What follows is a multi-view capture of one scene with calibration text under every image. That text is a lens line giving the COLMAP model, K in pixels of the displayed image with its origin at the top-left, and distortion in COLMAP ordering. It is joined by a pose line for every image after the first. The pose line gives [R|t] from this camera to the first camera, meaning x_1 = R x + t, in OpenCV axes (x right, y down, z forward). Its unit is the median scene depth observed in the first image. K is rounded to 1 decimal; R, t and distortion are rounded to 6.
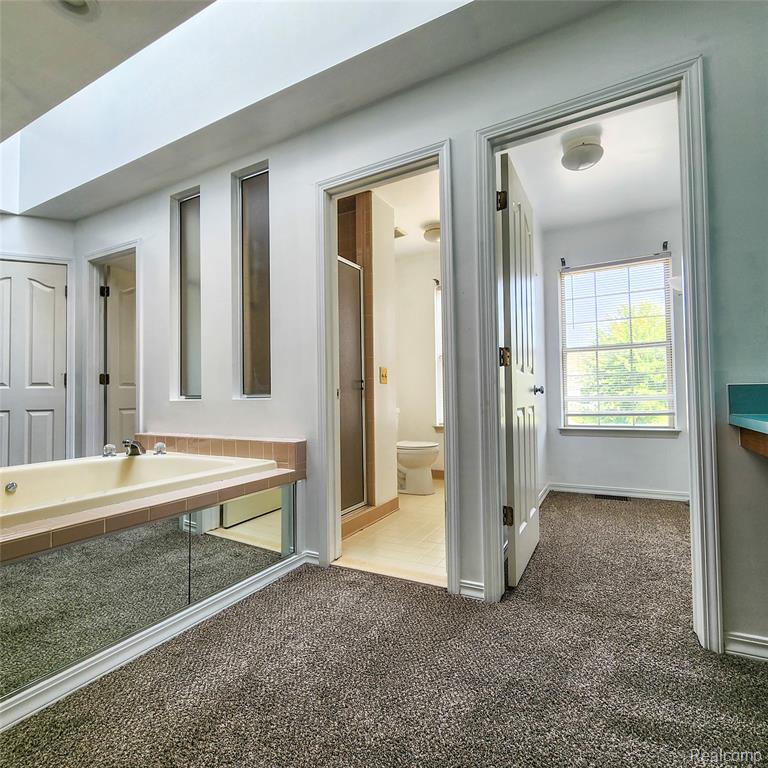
lens RADIAL K [[420.9, 0, 384.0], [0, 420.9, 384.0], [0, 0, 1]] dist [0.002889, -0.000377]
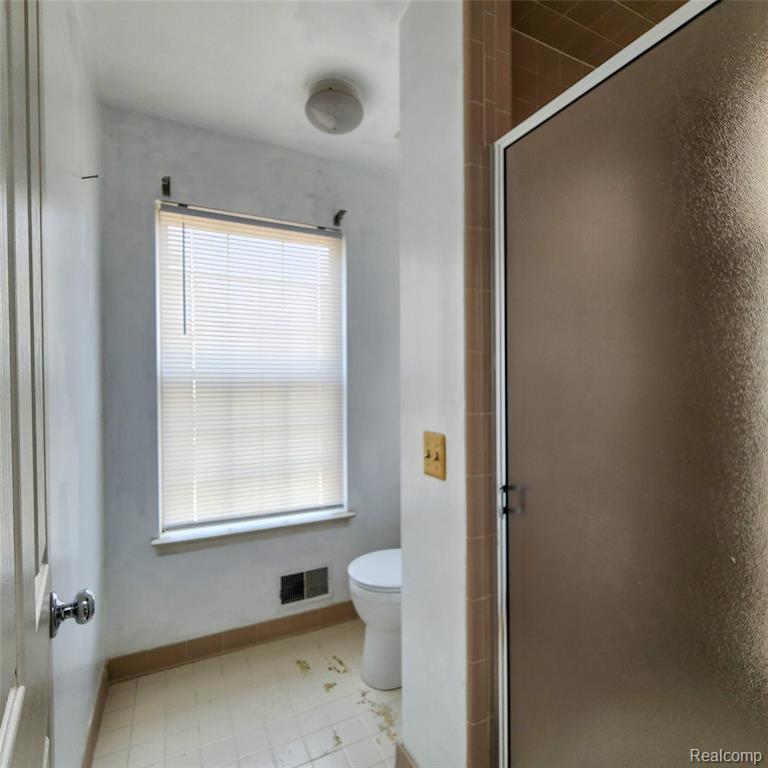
lens RADIAL K [[420.9, 0, 384.0], [0, 420.9, 384.0], [0, 0, 1]] dist [0.002889, -0.000377]
pose [[0.572328, 0.009791, 0.819966, 0.227165], [-0.038787, 0.999133, 0.015143, -0.108769], [-0.819107, -0.040470, 0.572212, 0.602026]]
